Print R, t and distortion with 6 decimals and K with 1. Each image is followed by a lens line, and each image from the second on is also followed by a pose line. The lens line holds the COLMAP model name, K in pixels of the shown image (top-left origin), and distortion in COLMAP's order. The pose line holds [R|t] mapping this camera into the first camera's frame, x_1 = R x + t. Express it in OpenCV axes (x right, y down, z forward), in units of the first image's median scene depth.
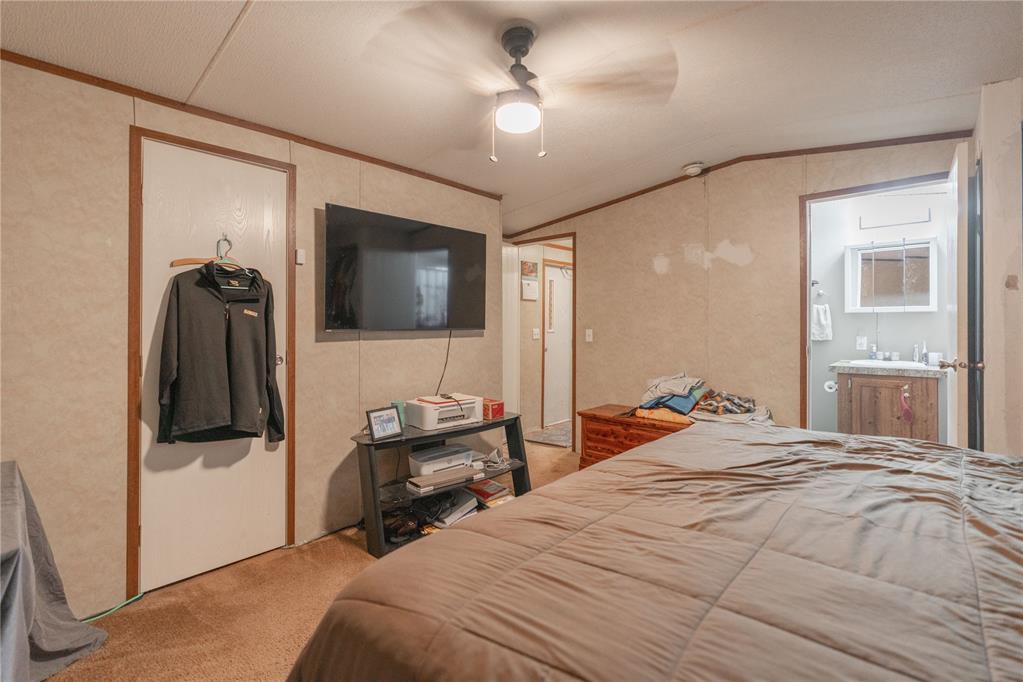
lens RADIAL K [[470.5, 0, 509.9], [0, 470.5, 327.6], [0, 0, 1]] dist [0.000154, 0.000158]
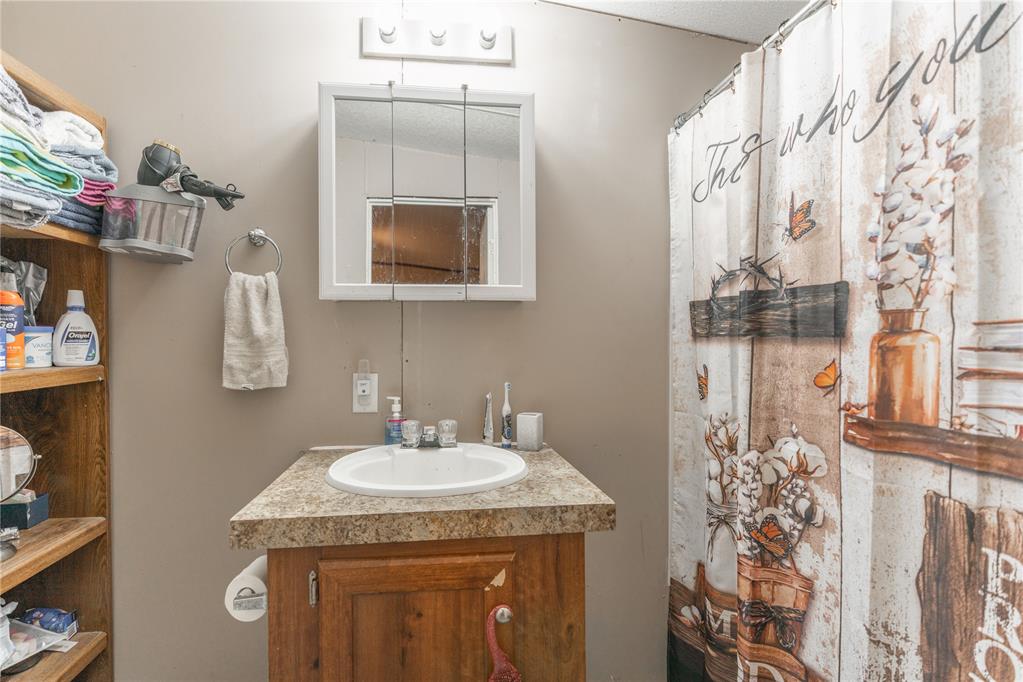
lens RADIAL K [[465.2, 0, 513.2], [0, 465.2, 348.3], [0, 0, 1]] dist [-0.002490, 0.000354]
pose [[0.610509, -0.009633, 0.791951, 0.592861], [0.002745, 0.999946, 0.010047, -0.002014], [-0.792005, -0.003960, 0.610502, 0.769960]]
